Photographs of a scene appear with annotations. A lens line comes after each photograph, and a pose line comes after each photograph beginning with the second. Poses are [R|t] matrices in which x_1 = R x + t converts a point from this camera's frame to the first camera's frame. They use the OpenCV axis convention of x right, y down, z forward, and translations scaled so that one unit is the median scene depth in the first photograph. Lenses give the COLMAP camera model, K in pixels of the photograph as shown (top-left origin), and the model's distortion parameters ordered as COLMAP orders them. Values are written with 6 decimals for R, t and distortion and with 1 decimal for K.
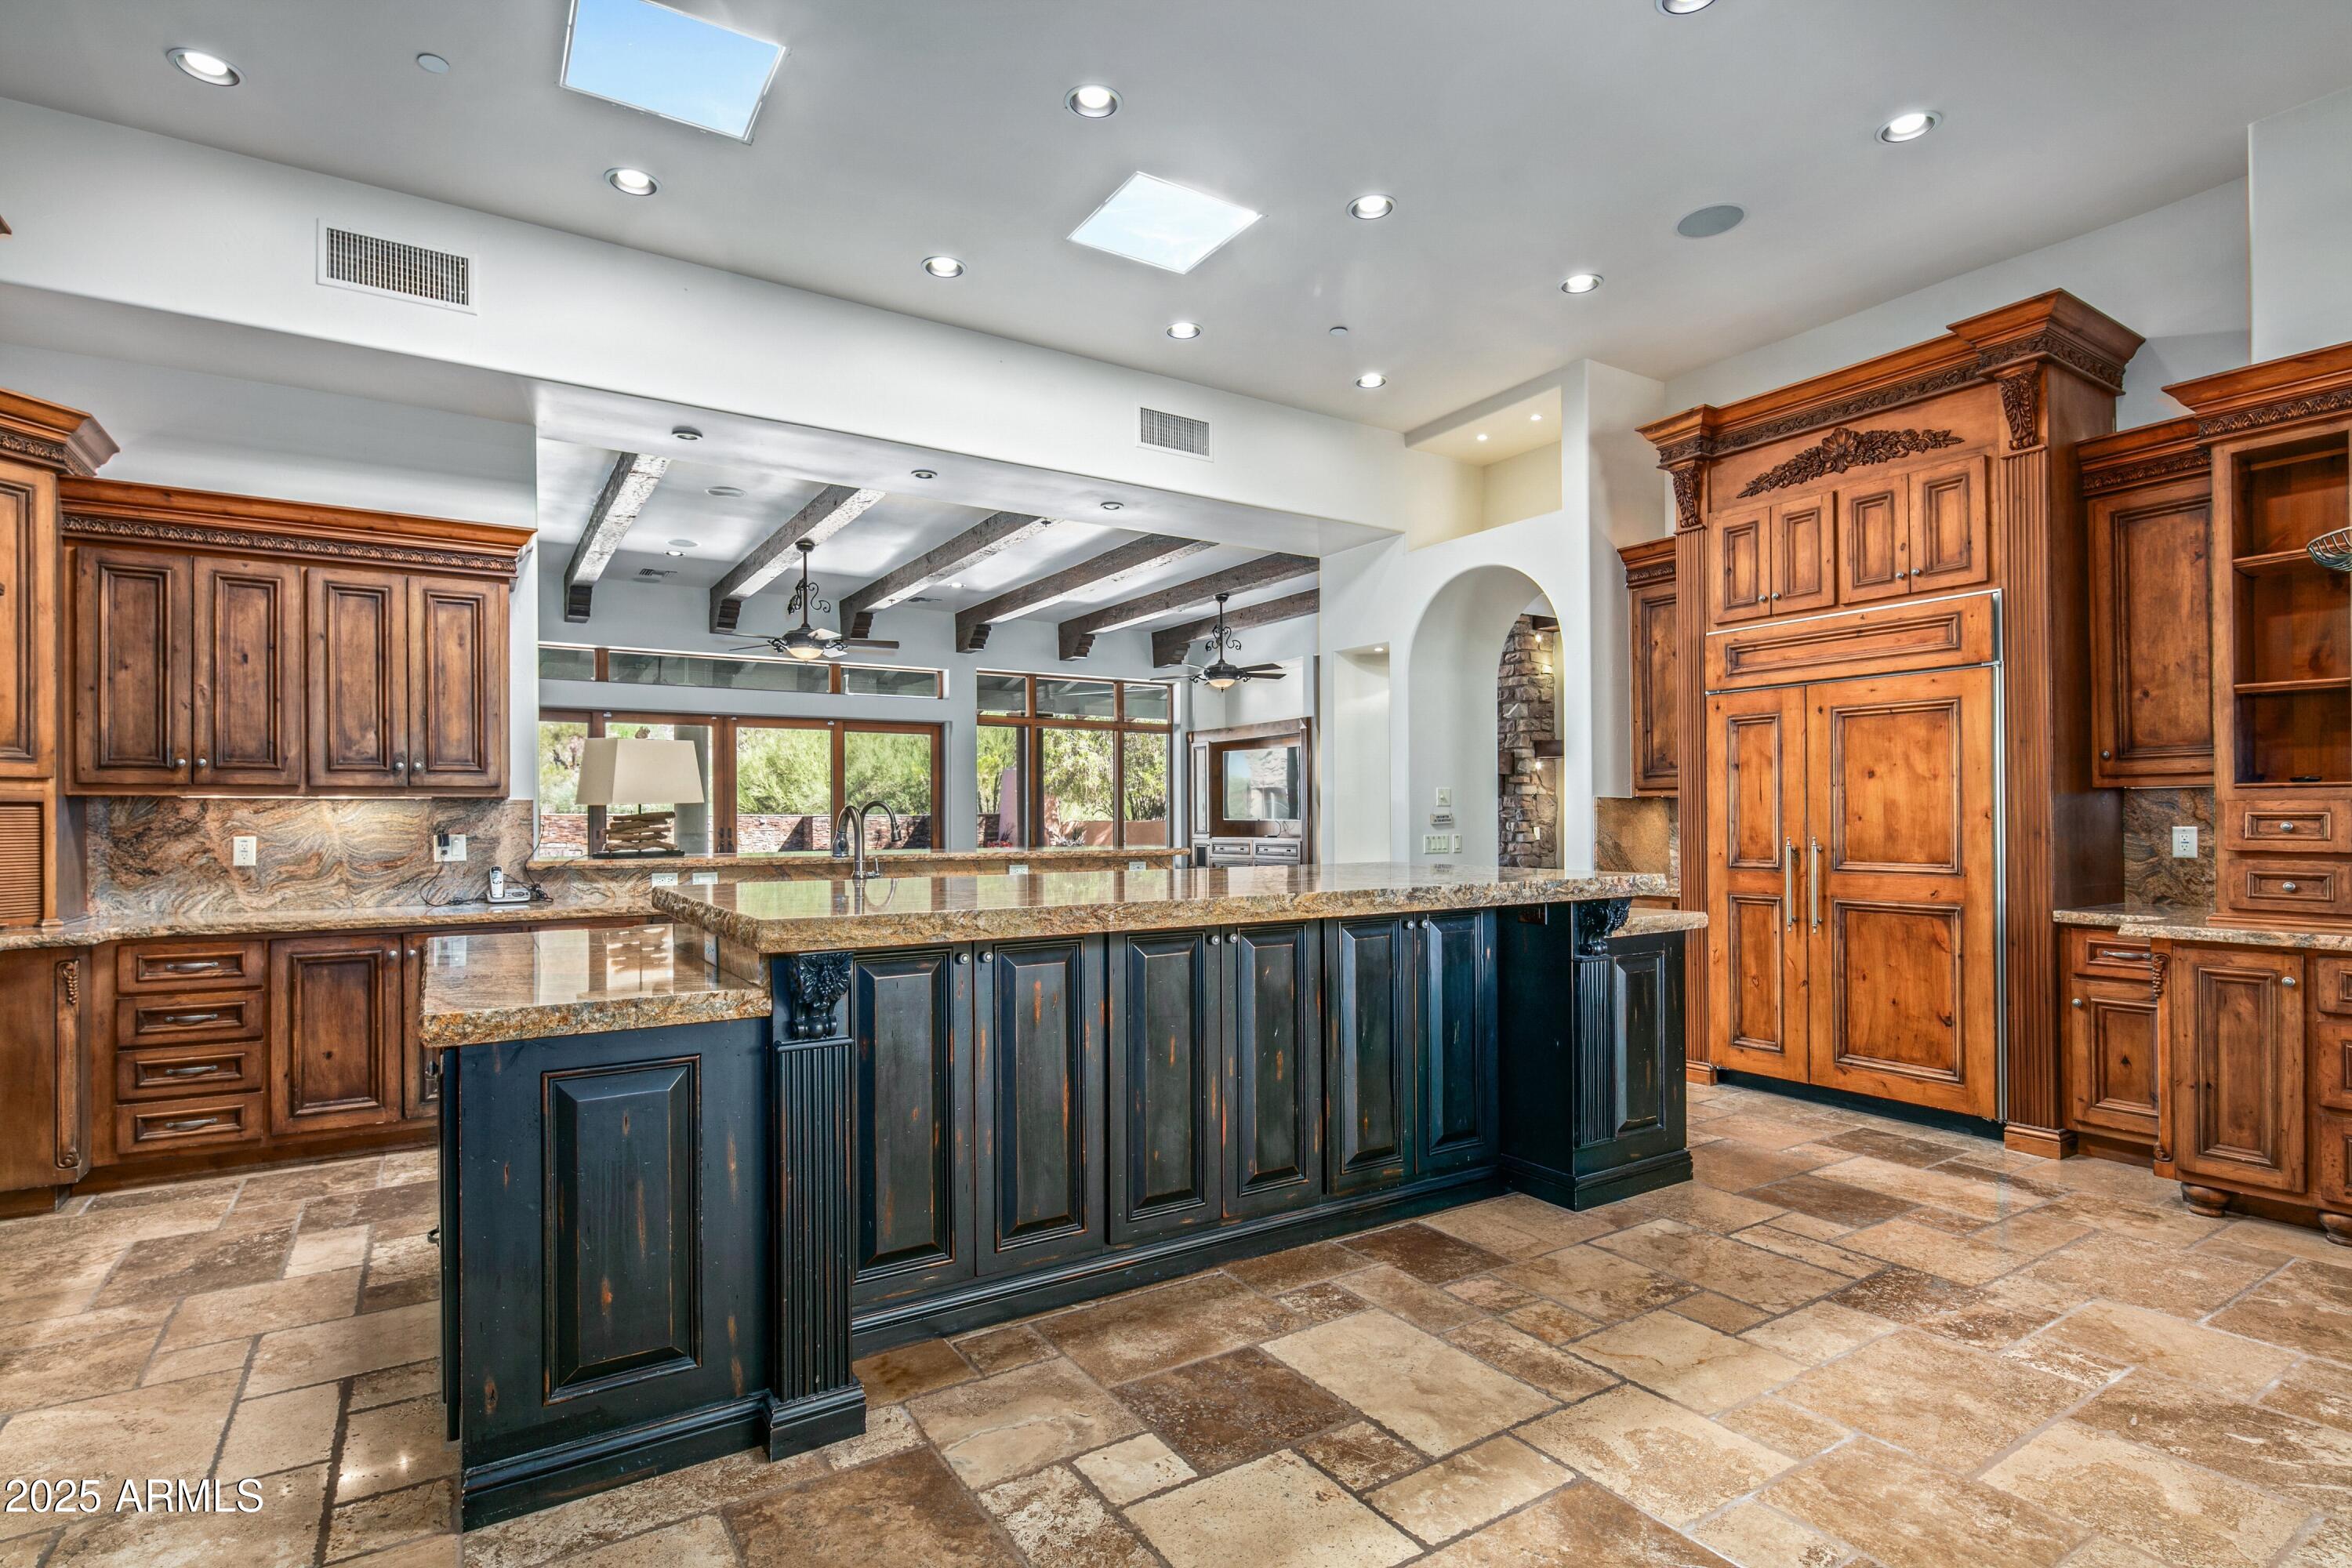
lens RADIAL K [[1152.6, 0, 1187.0], [0, 1152.6, 812.1], [0, 0, 1]] dist [0.006735, -0.004365]
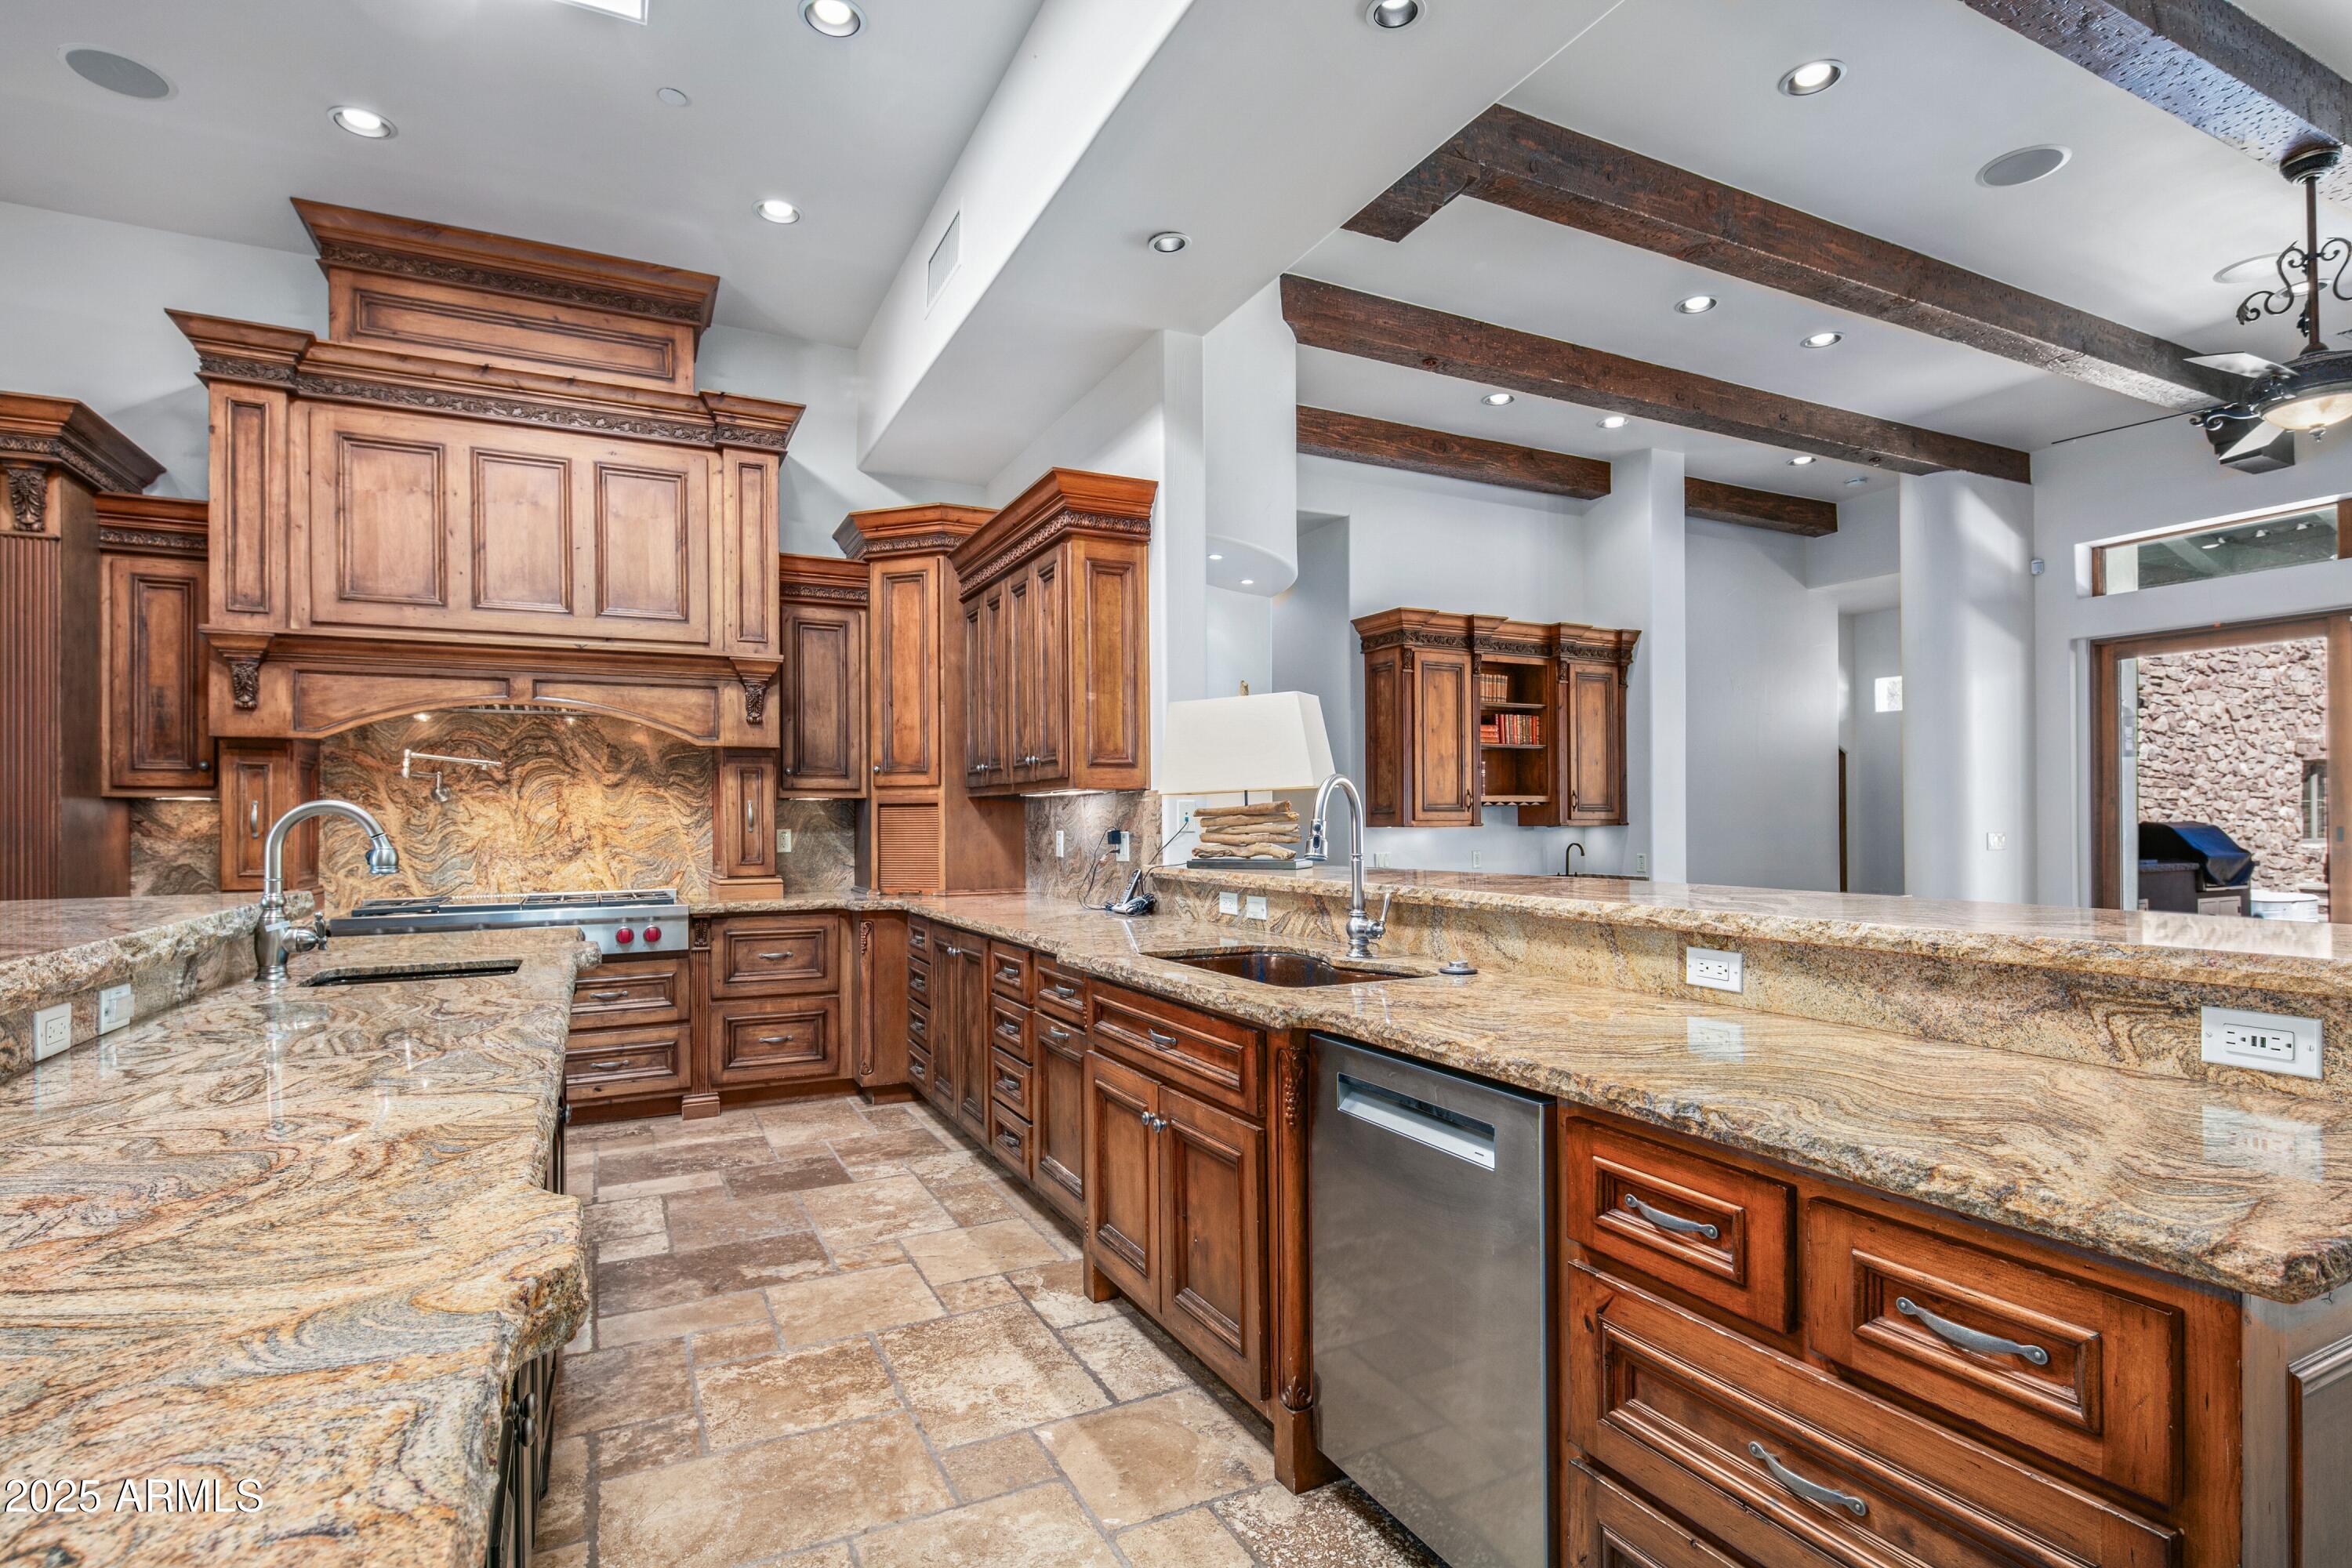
lens RADIAL K [[1152.6, 0, 1182.4], [0, 1152.6, 815.7], [0, 0, 1]] dist [0.006735, -0.004365]
pose [[-0.108956, 0.002057, -0.994044, 0.431769], [0.012505, 0.999922, 0.000698, 0.012076], [0.993968, -0.012355, -0.108973, 1.984623]]
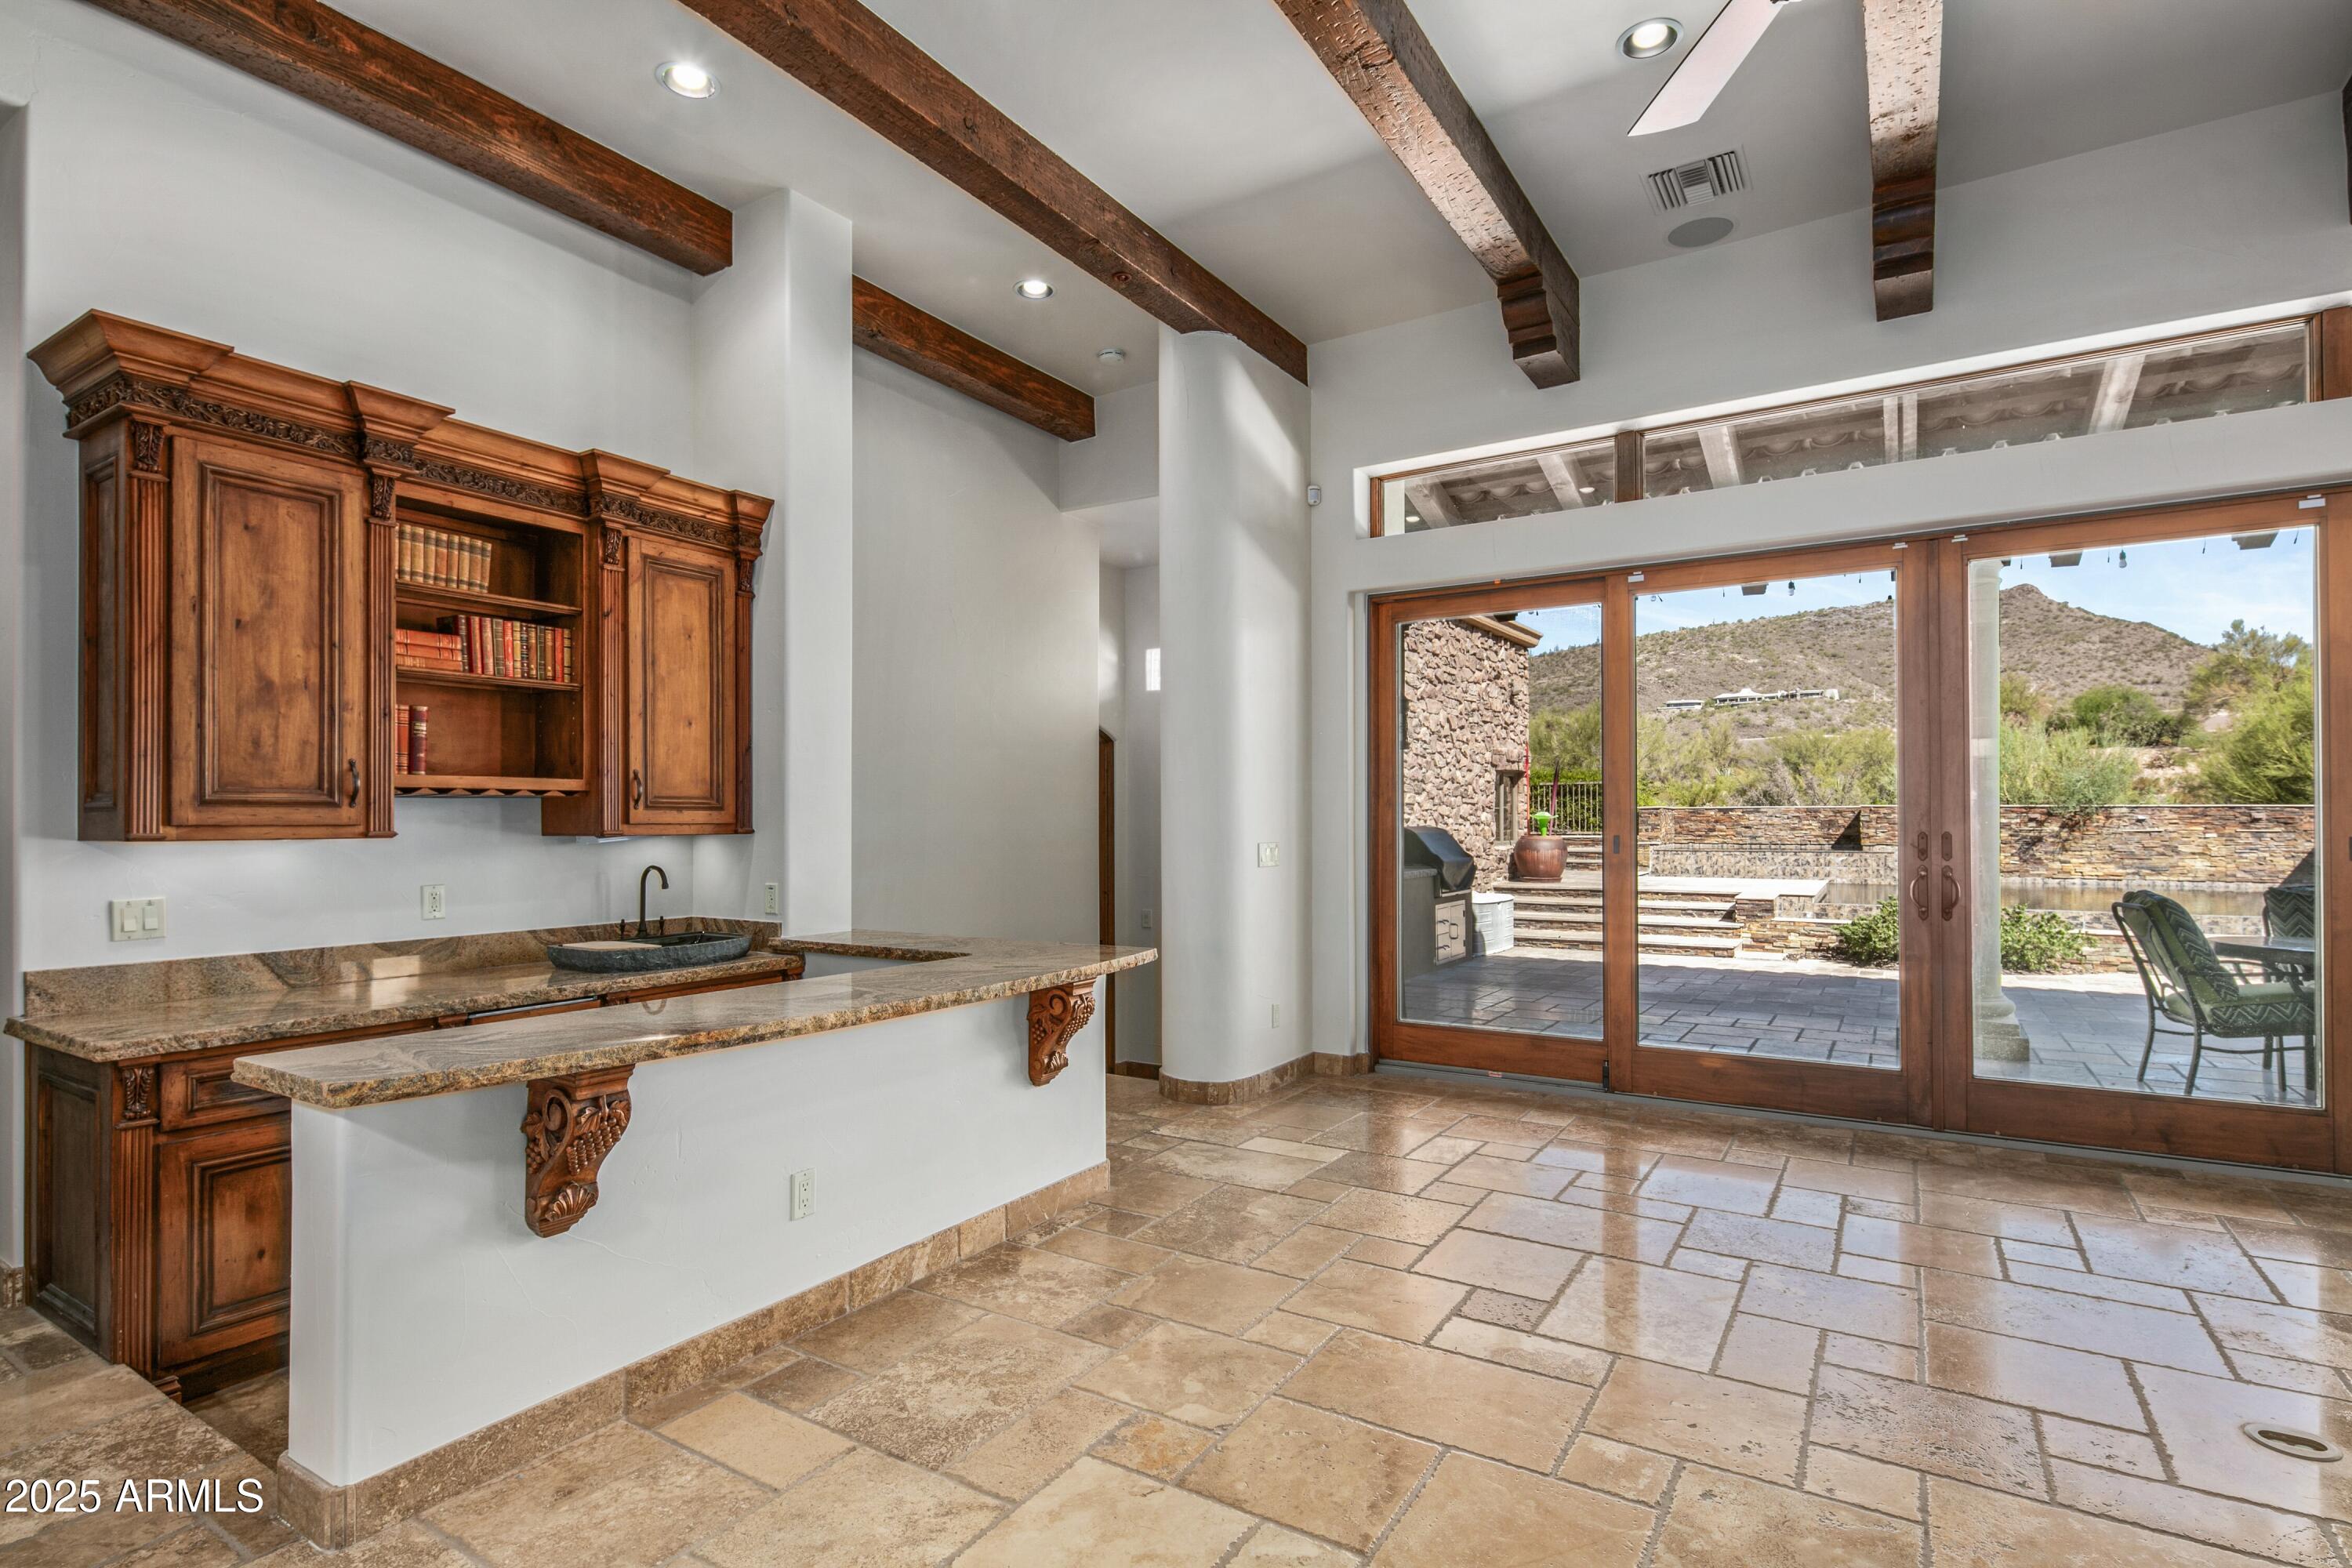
lens RADIAL K [[1152.6, 0, 1182.4], [0, 1152.6, 812.0], [0, 0, 1]] dist [0.006735, -0.004365]
pose [[0.418872, -0.001016, -0.908045, -0.670810], [0.005081, 0.999986, 0.001225, 0.020554], [0.908031, -0.005127, 0.418871, 2.588340]]
